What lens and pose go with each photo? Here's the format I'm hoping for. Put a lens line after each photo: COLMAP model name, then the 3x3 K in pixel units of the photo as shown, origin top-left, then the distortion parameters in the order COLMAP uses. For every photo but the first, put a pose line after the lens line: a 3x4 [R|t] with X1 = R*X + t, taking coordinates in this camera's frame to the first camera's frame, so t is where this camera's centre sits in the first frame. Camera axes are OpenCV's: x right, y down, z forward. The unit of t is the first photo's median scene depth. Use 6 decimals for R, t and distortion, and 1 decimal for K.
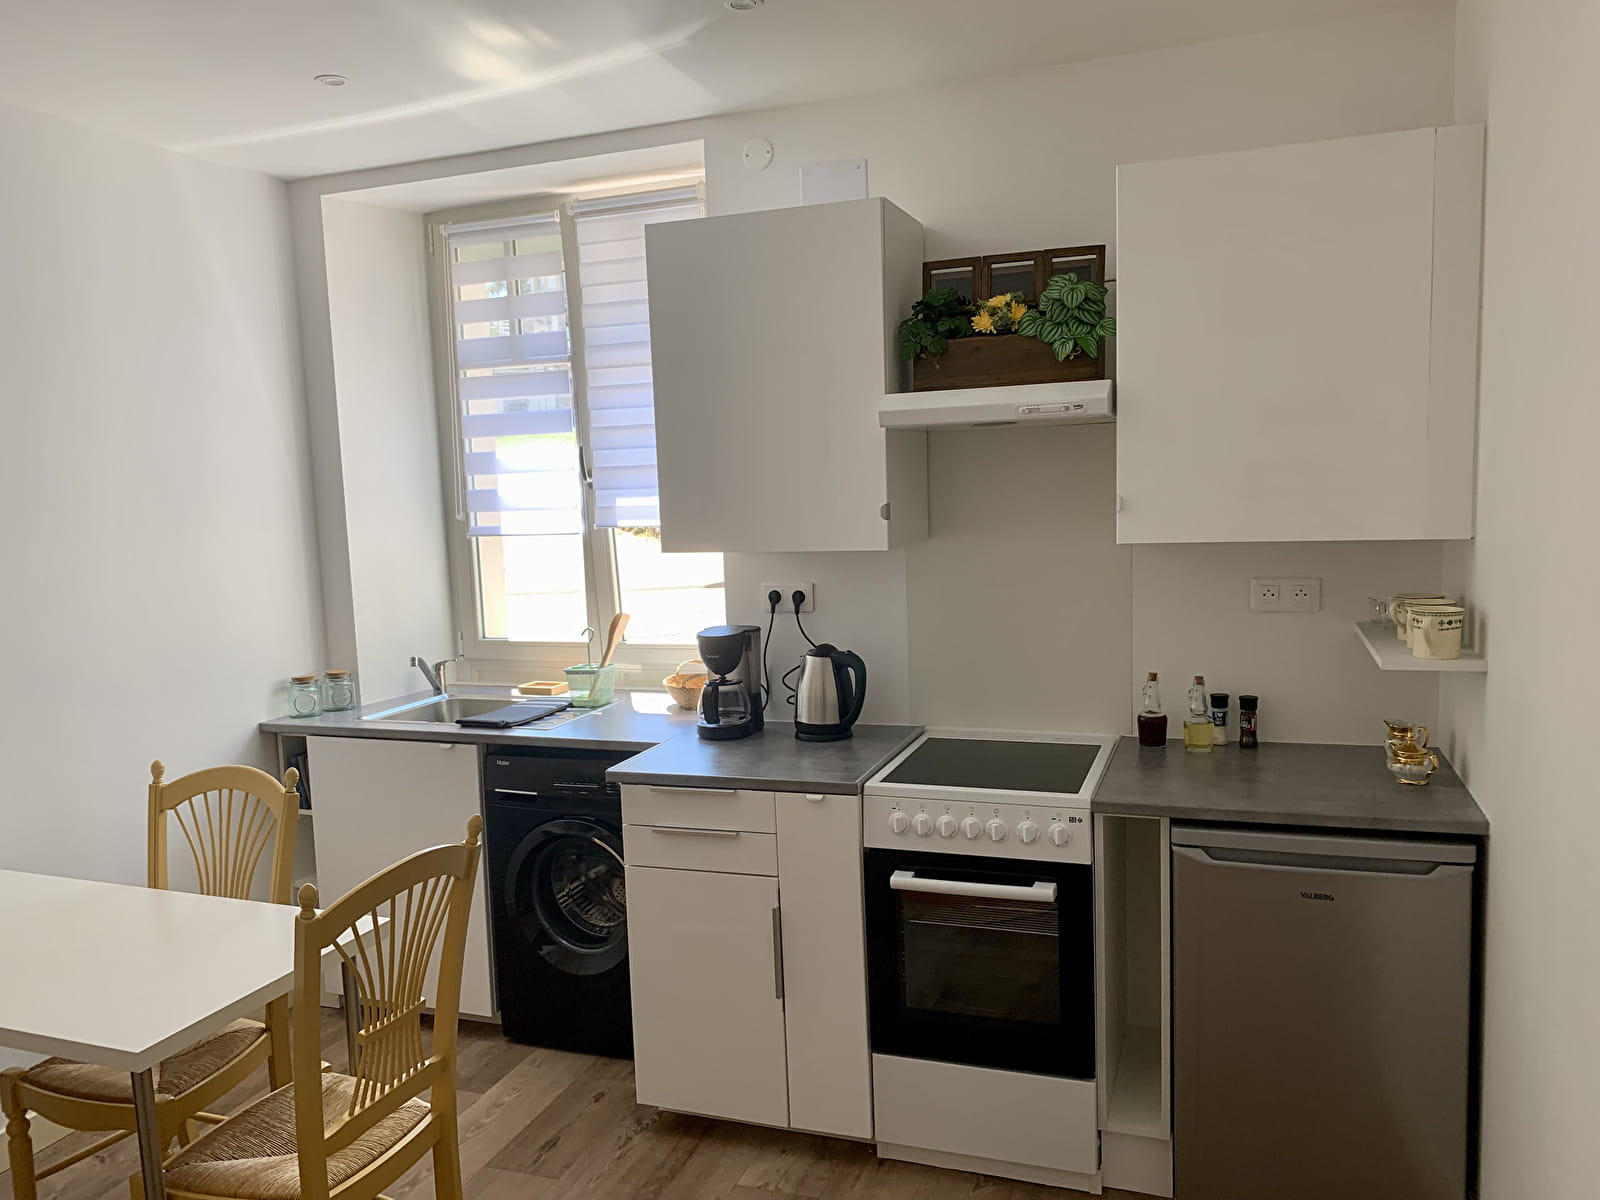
lens RADIAL K [[1221.6, 0, 786.4], [0, 1221.6, 600.5], [0, 0, 1]] dist [0.015129, -0.014080]
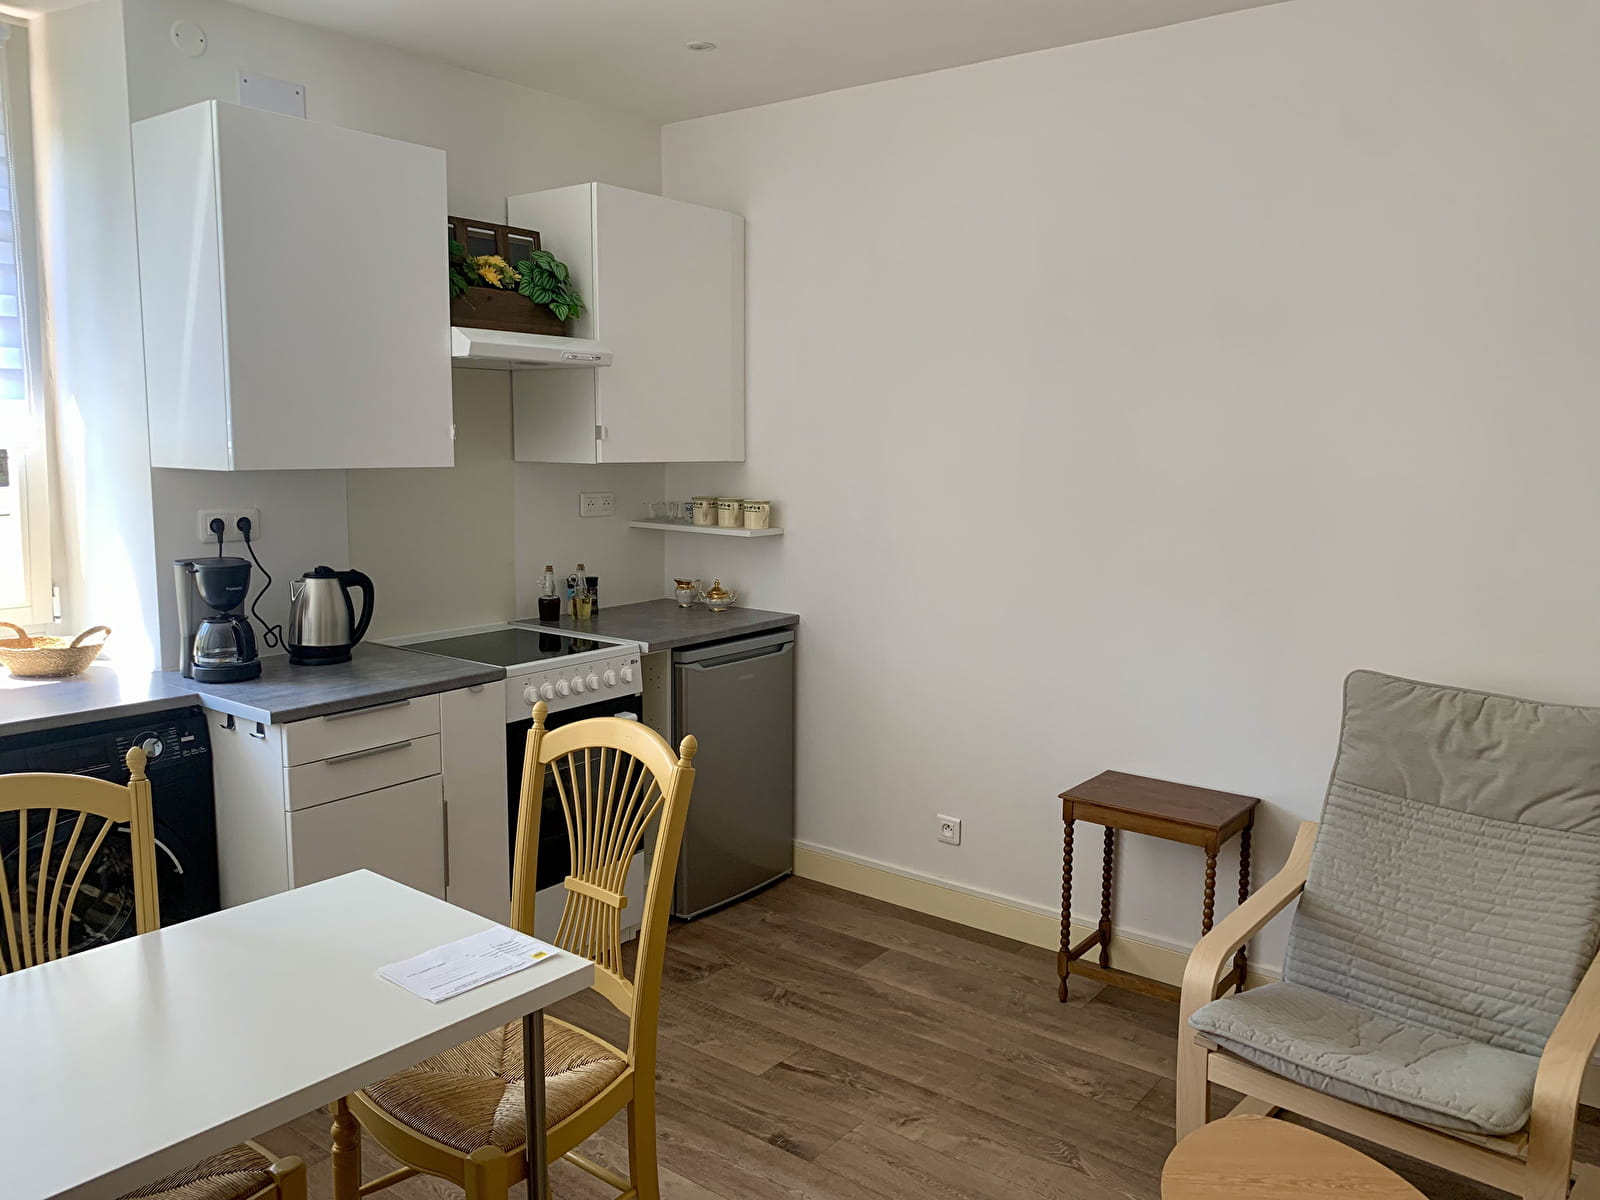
lens RADIAL K [[1221.6, 0, 786.4], [0, 1221.6, 600.5], [0, 0, 1]] dist [0.015129, -0.014080]
pose [[0.287931, -0.087270, 0.953666, -0.828256], [0.076558, 0.994749, 0.067915, 0.025161], [-0.954586, 0.053456, 0.293101, 0.350559]]
